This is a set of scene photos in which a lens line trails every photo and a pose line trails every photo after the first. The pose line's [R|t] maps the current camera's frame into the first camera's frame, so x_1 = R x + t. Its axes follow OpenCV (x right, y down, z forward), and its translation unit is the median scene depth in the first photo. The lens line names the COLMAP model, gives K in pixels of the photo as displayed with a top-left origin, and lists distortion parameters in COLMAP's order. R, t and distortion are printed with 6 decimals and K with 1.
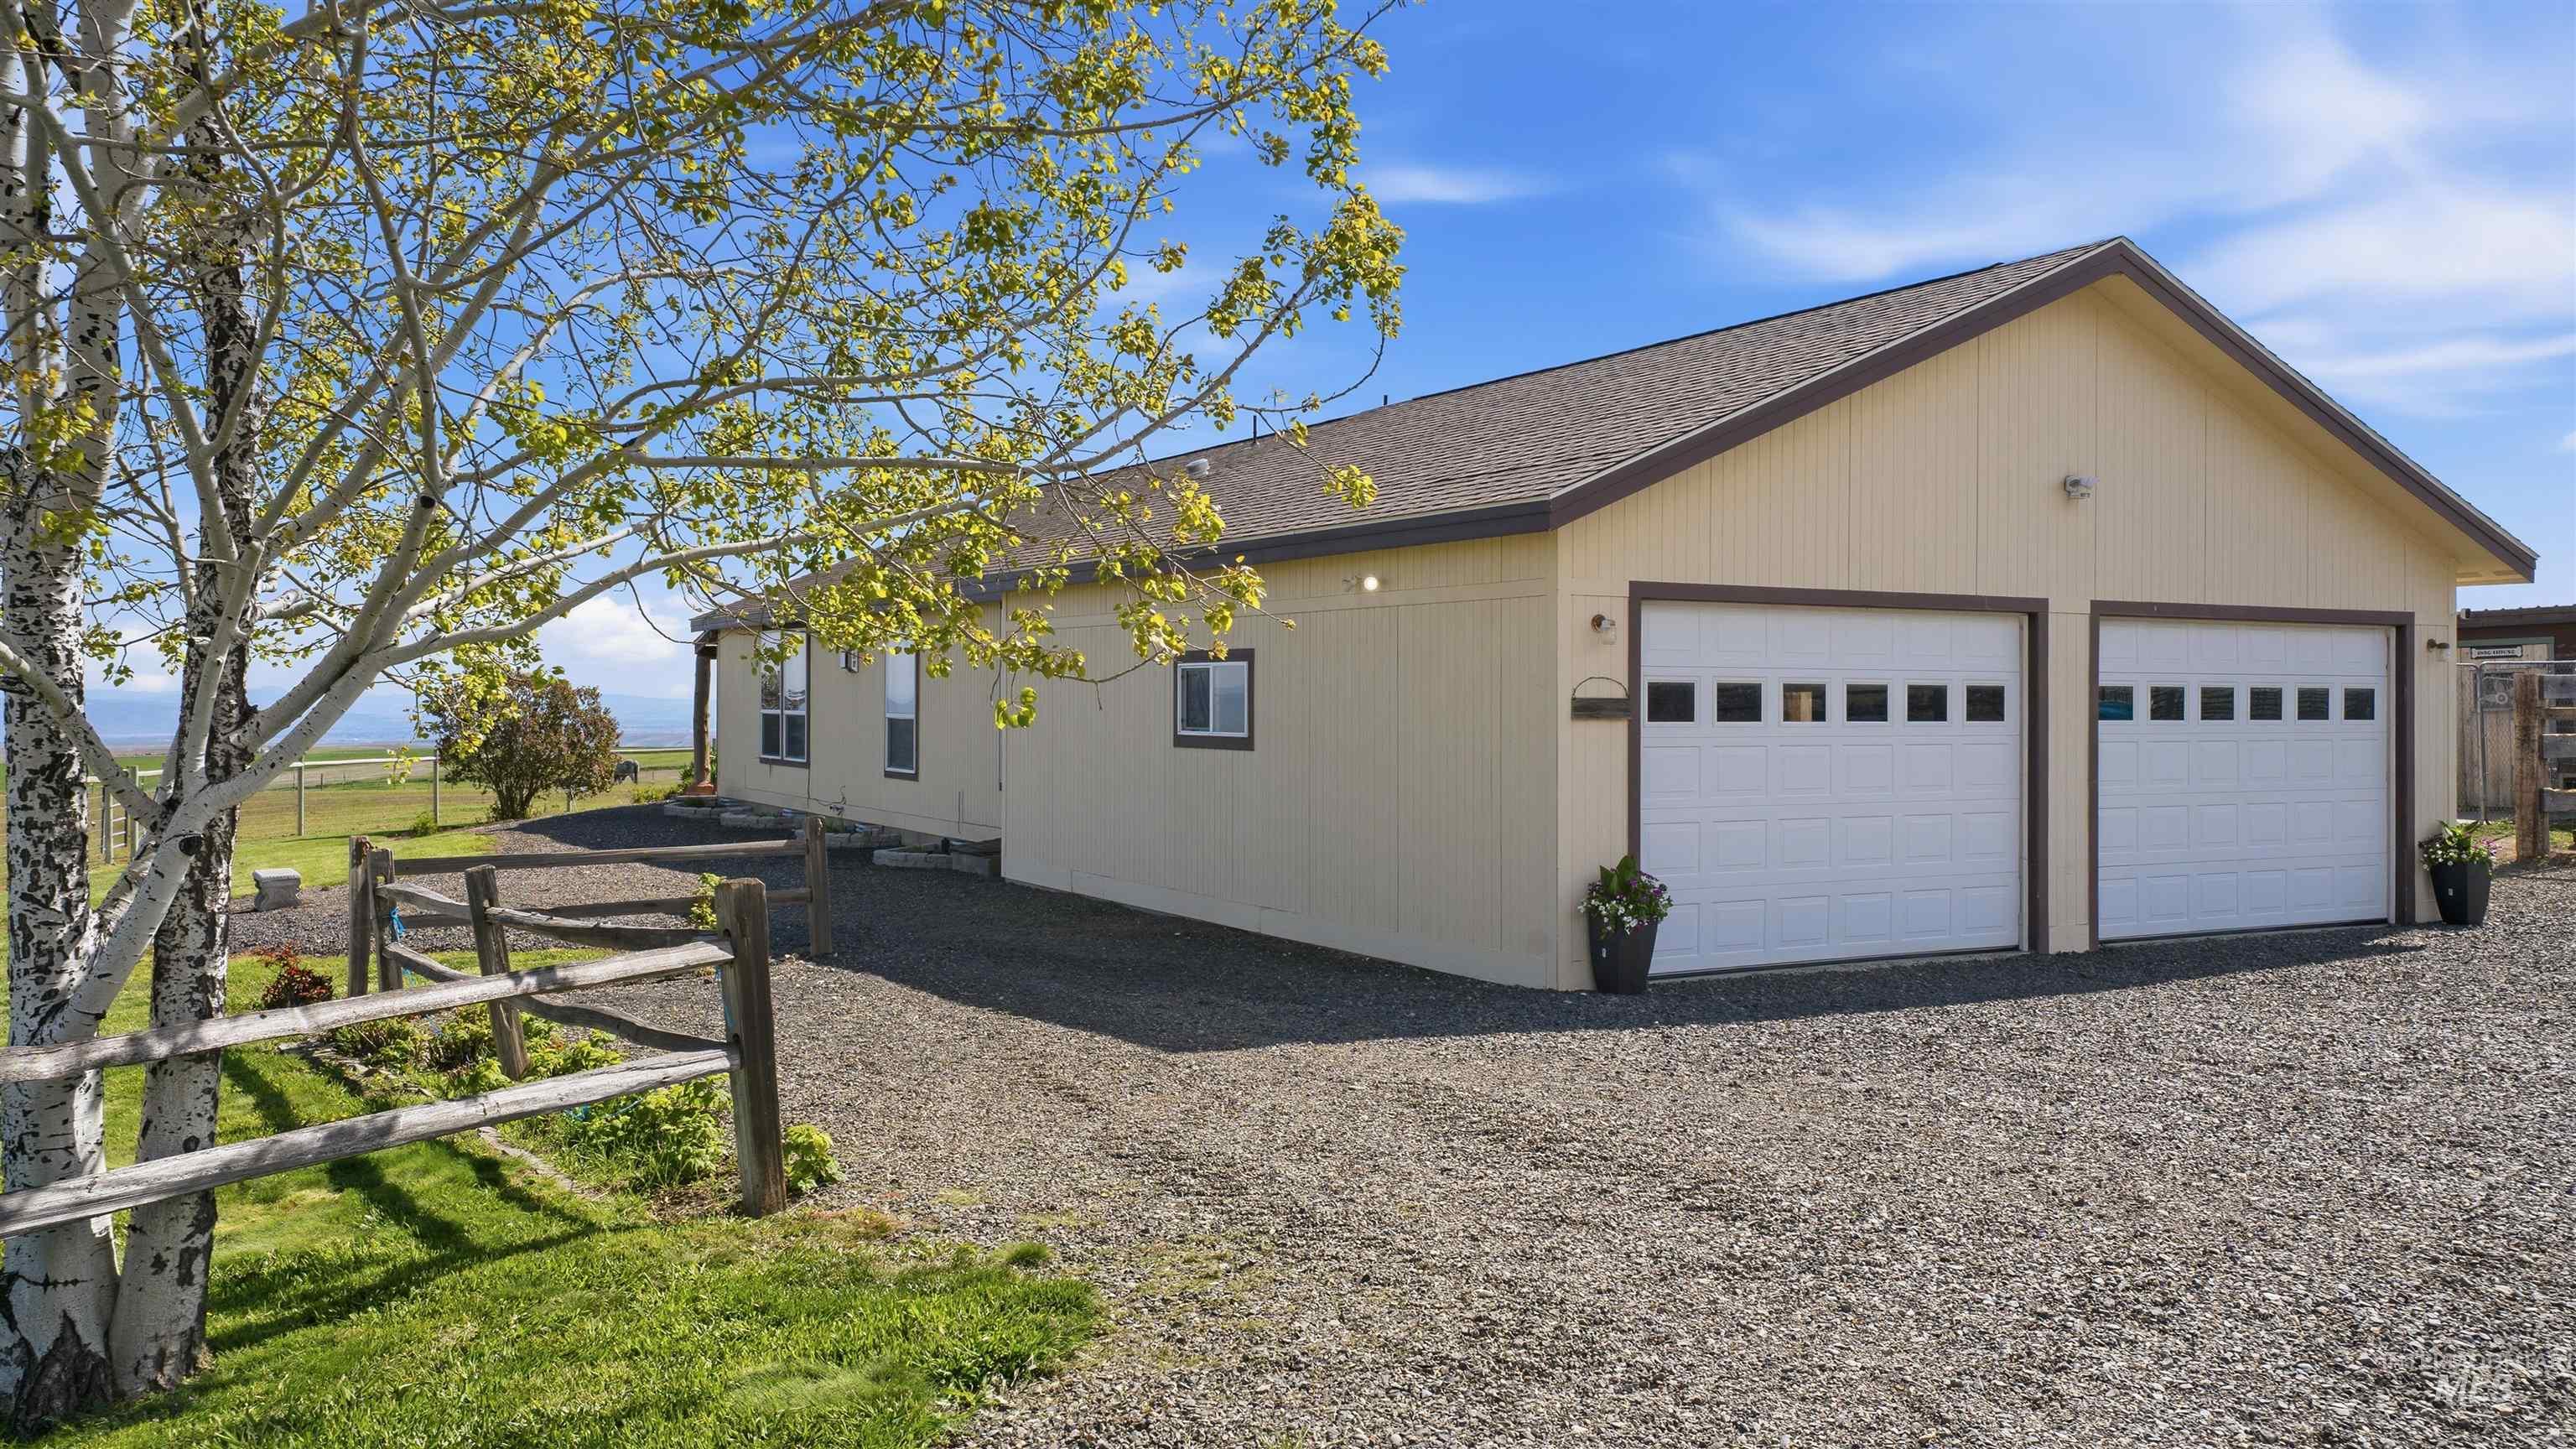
lens RADIAL K [[1981.5, 0, 1285.3], [0, 1981.5, 666.0], [0, 0, 1]] dist [0.064845, 0.000370]
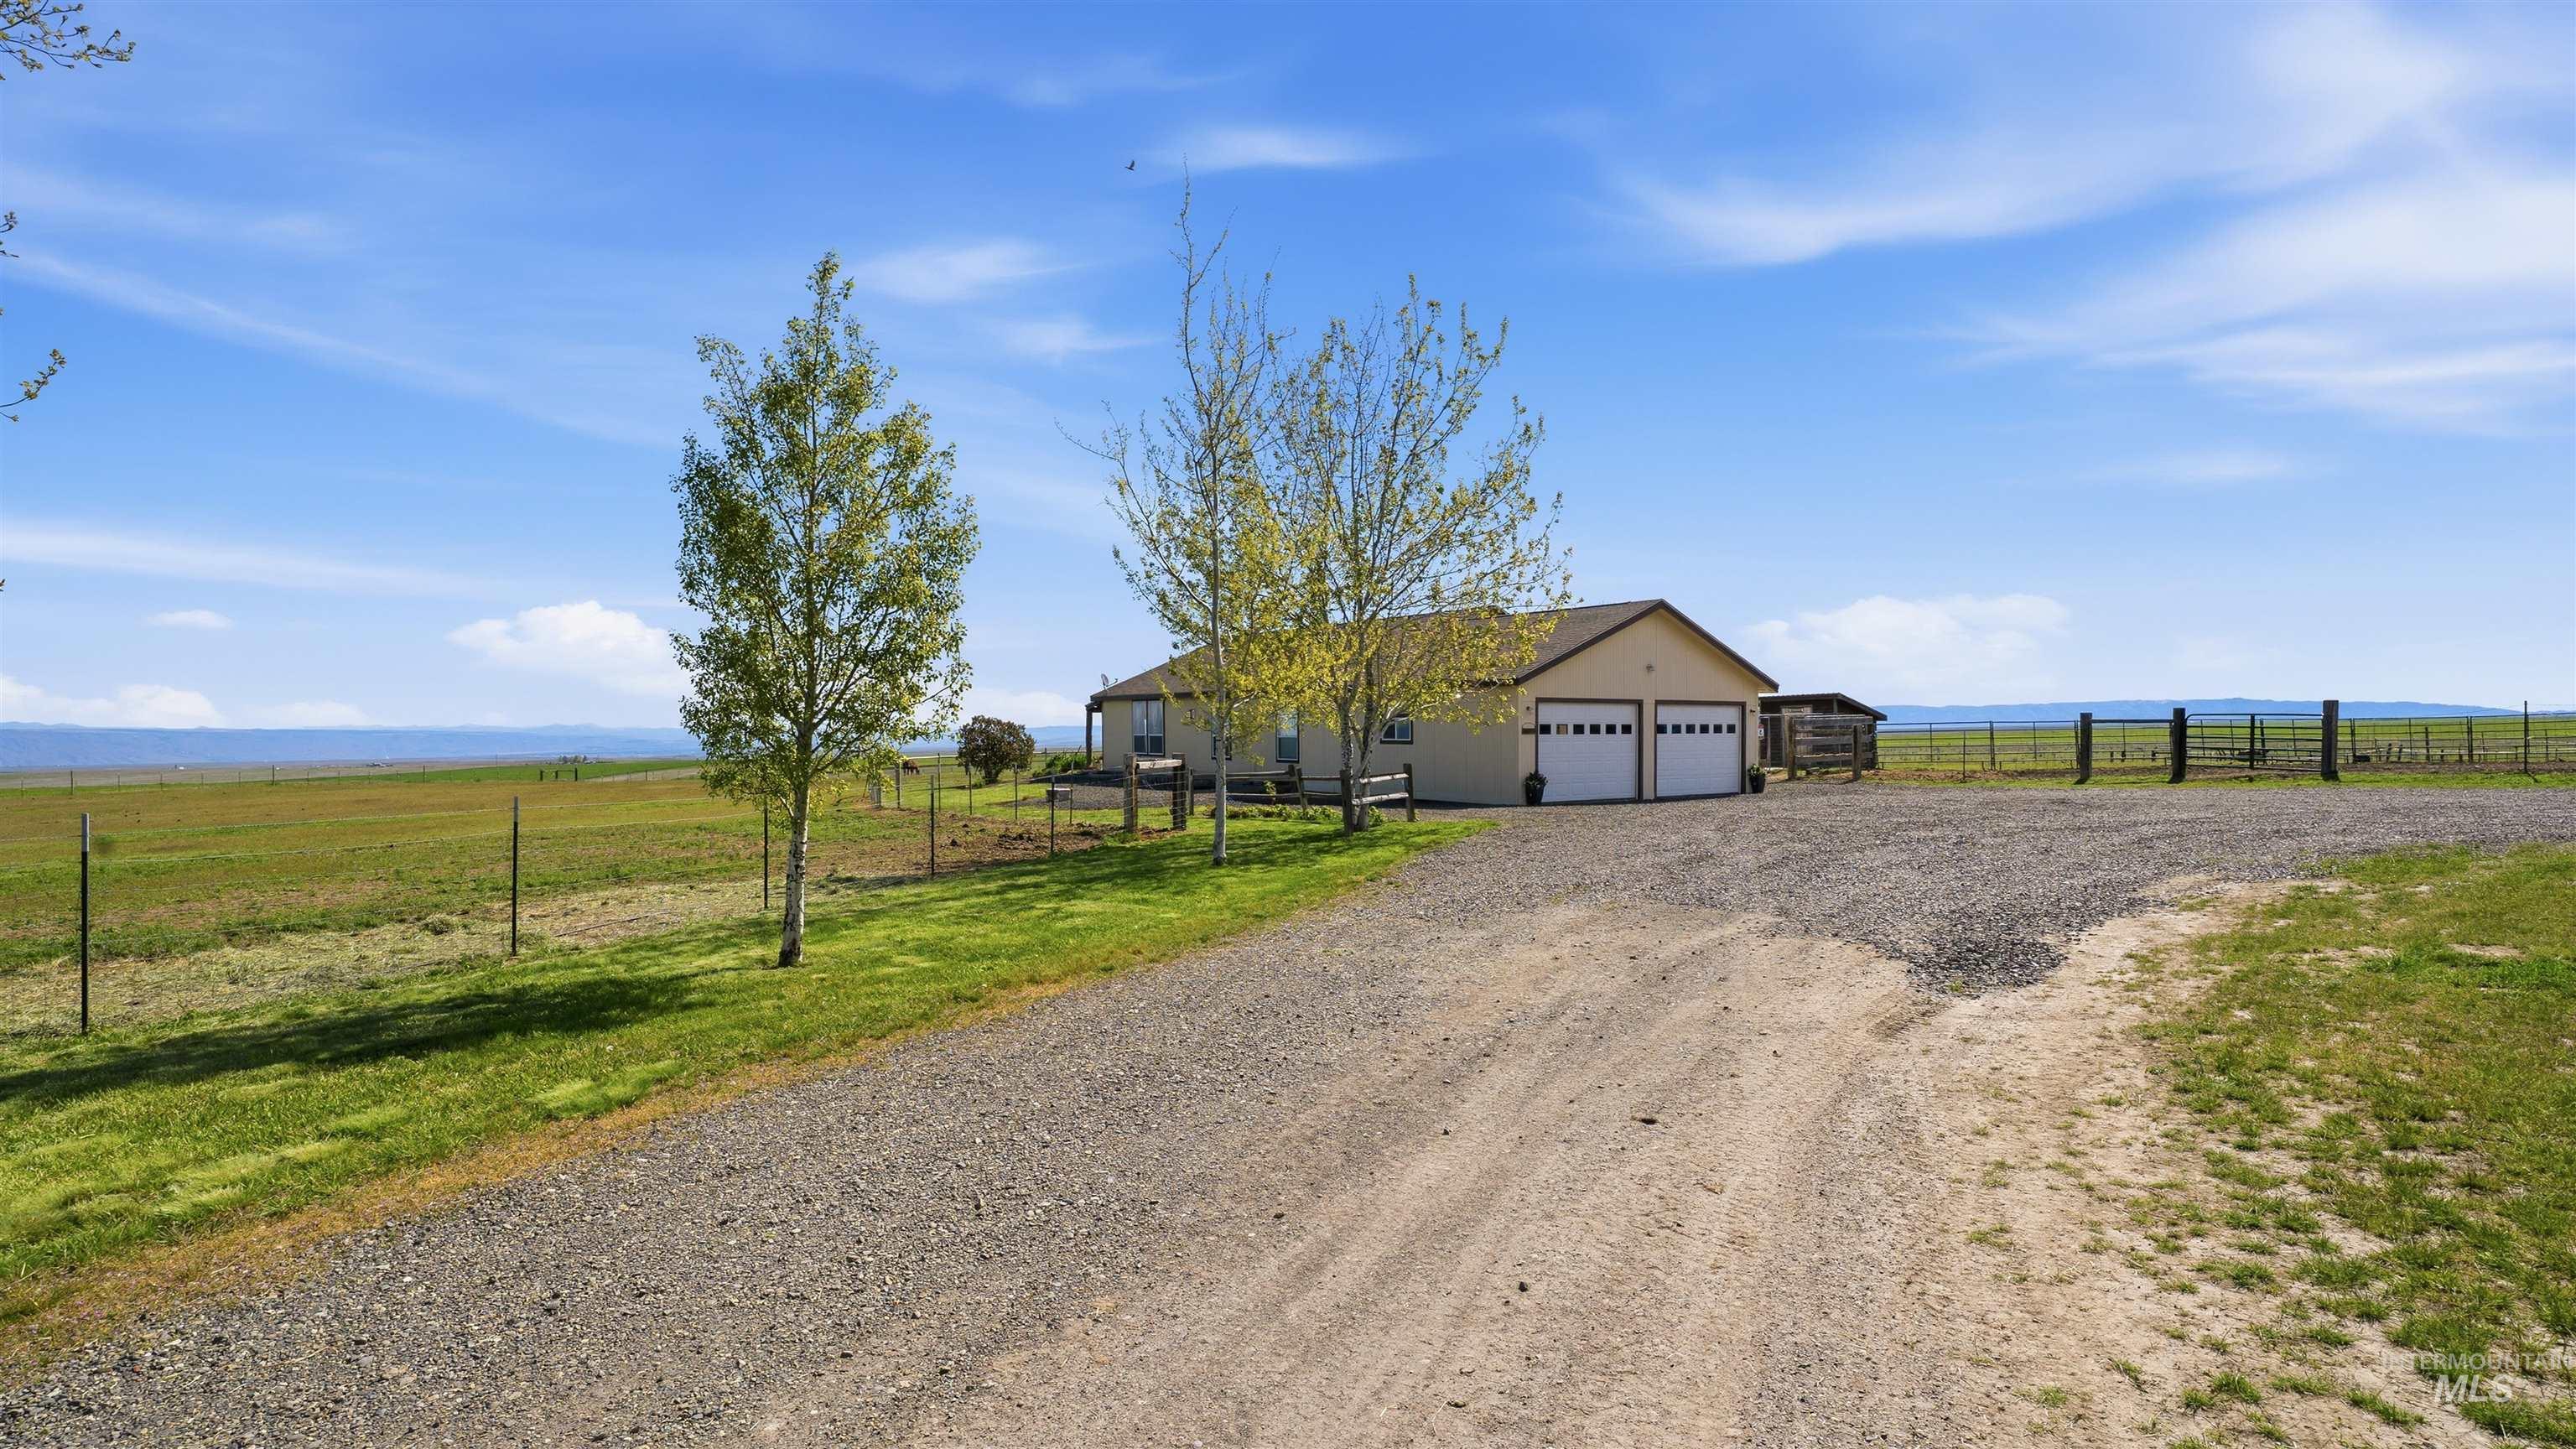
lens RADIAL K [[1227.7, 0, 1288.0], [0, 1227.7, 724.5], [0, 0, 1]] dist [-0.131590, 0.086607]
pose [[0.998631, -0.004544, 0.052110, -0.353241], [0.003824, 0.999896, 0.013911, -0.021199], [-0.052168, -0.013693, 0.998544, -1.095931]]
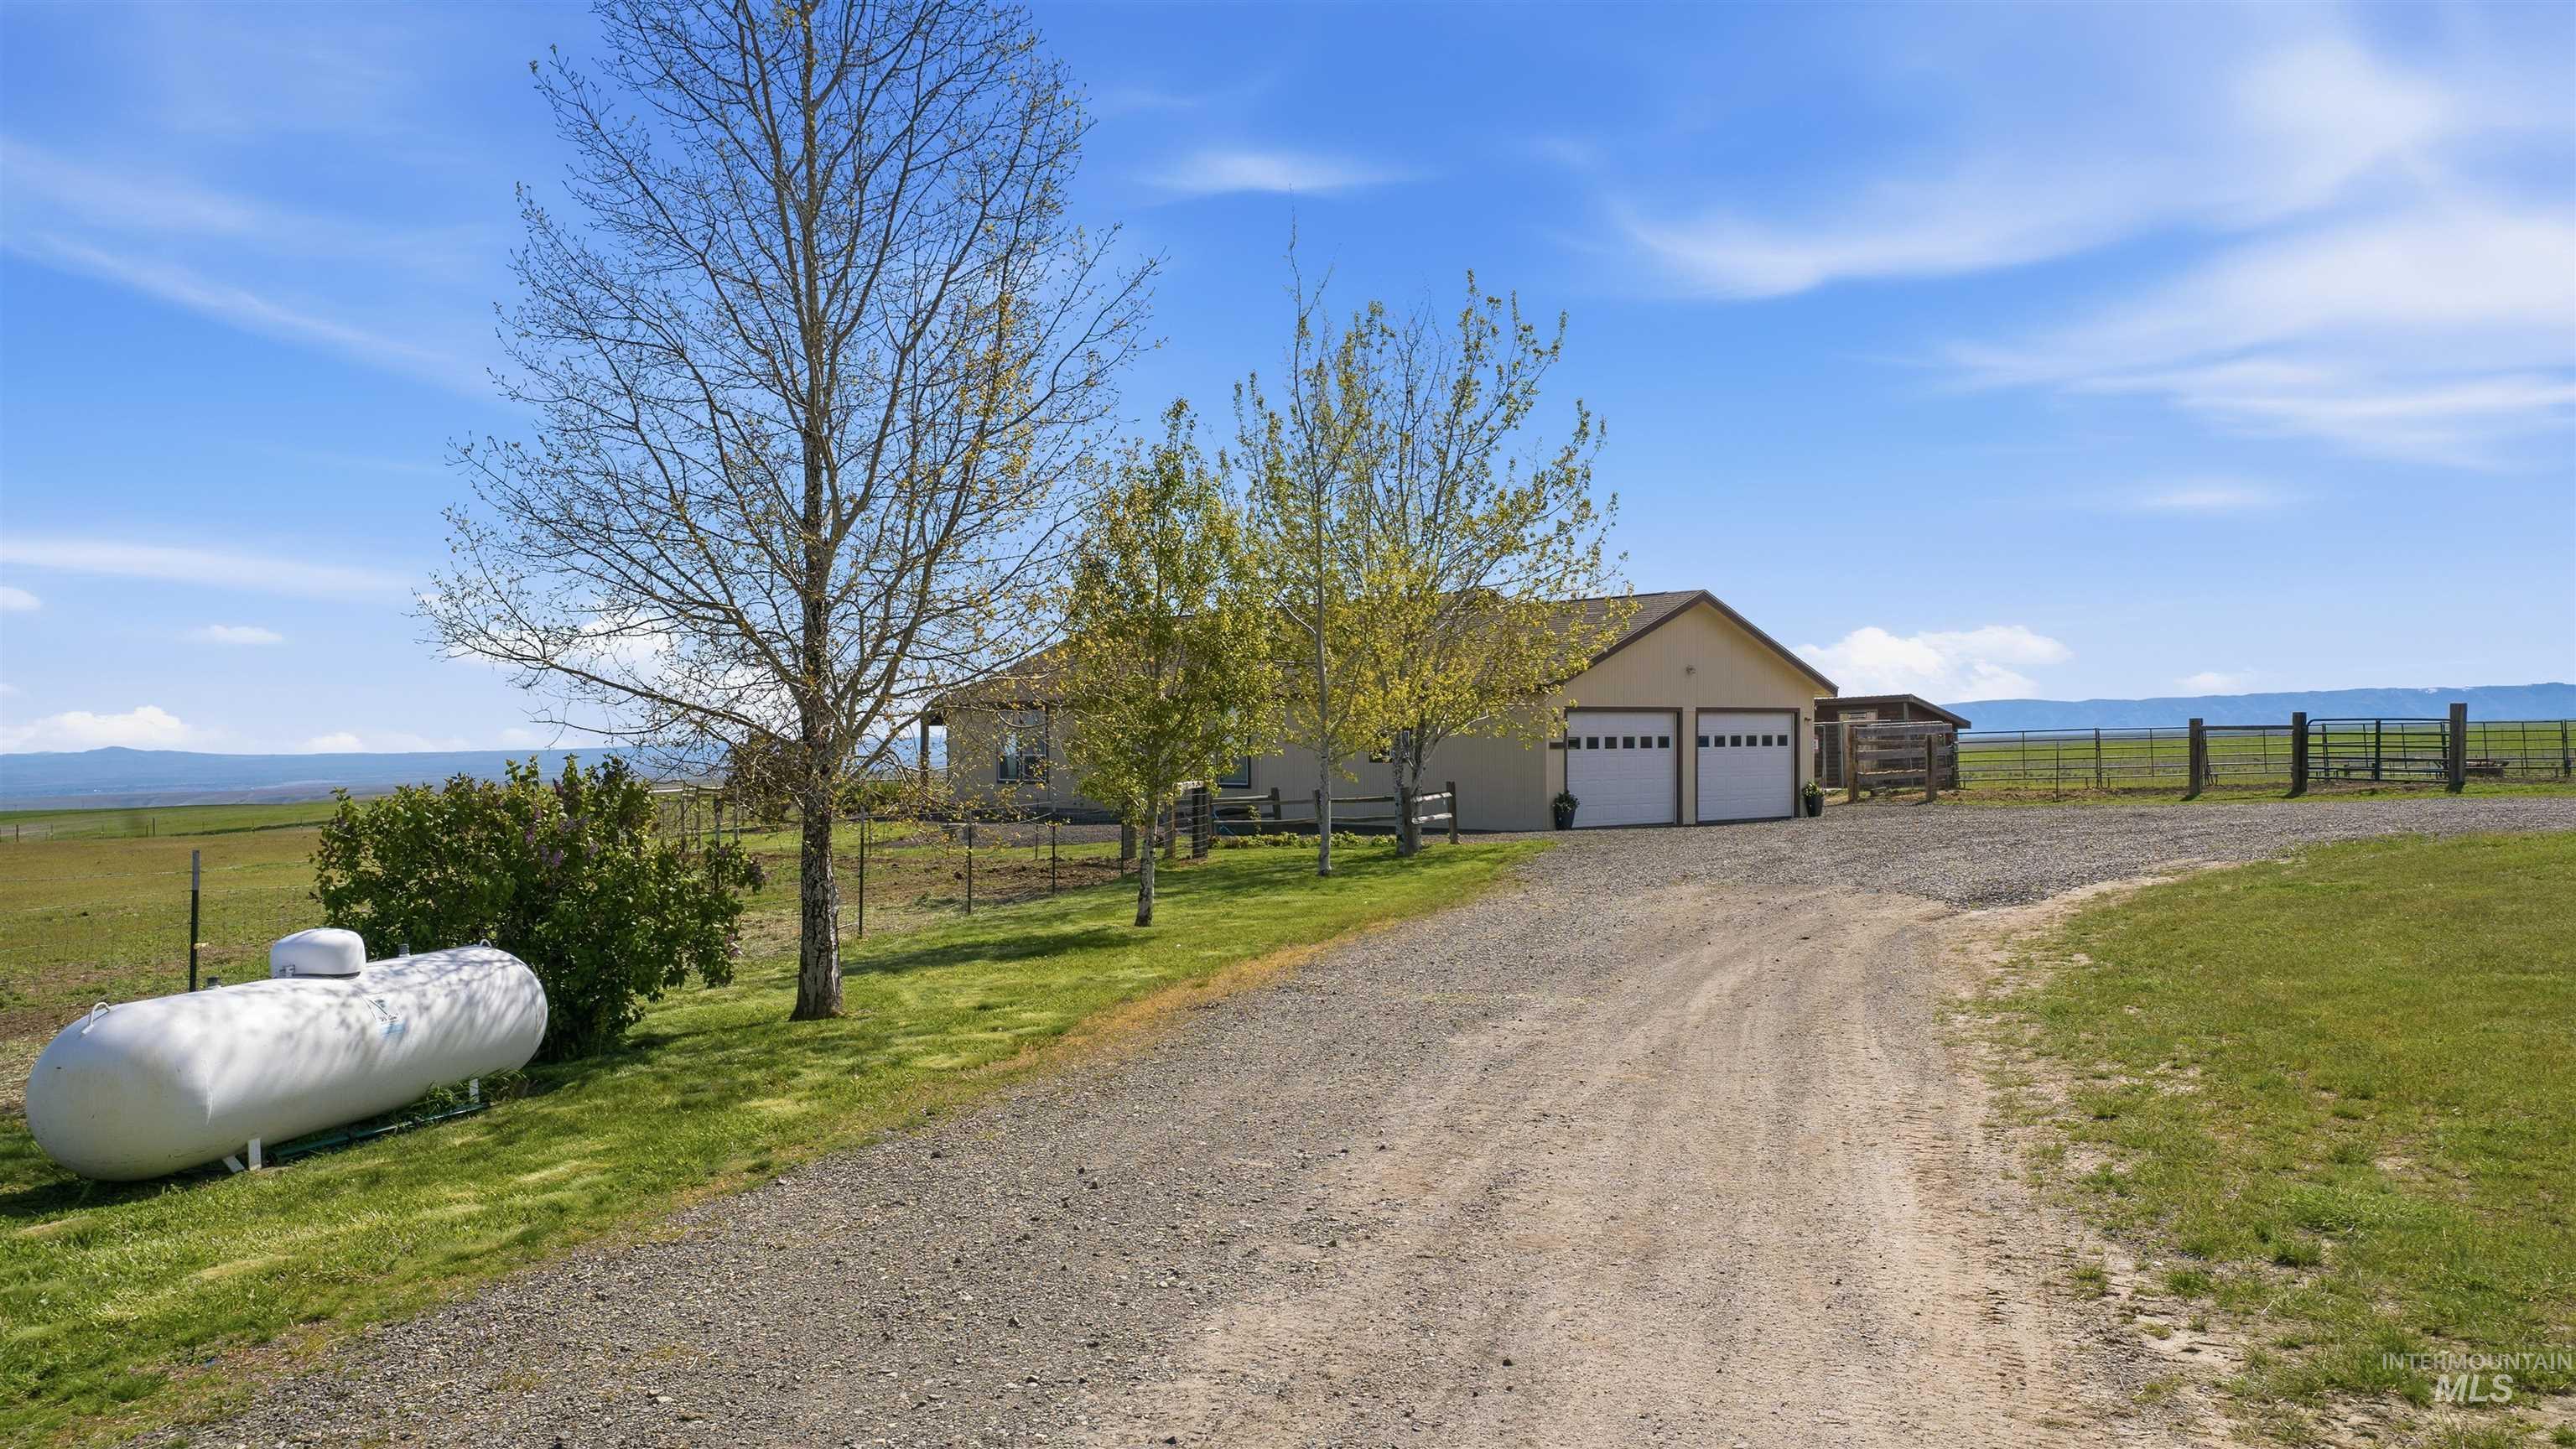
lens RADIAL K [[1979.4, 0, 1288.0], [0, 1979.4, 724.5], [0, 0, 1]] dist [-0.044767, -0.001002]
pose [[0.984904, -0.011218, 0.172740, -0.706832], [0.009826, 0.999912, 0.008911, -0.039057], [-0.172825, -0.007079, 0.984927, -1.799898]]
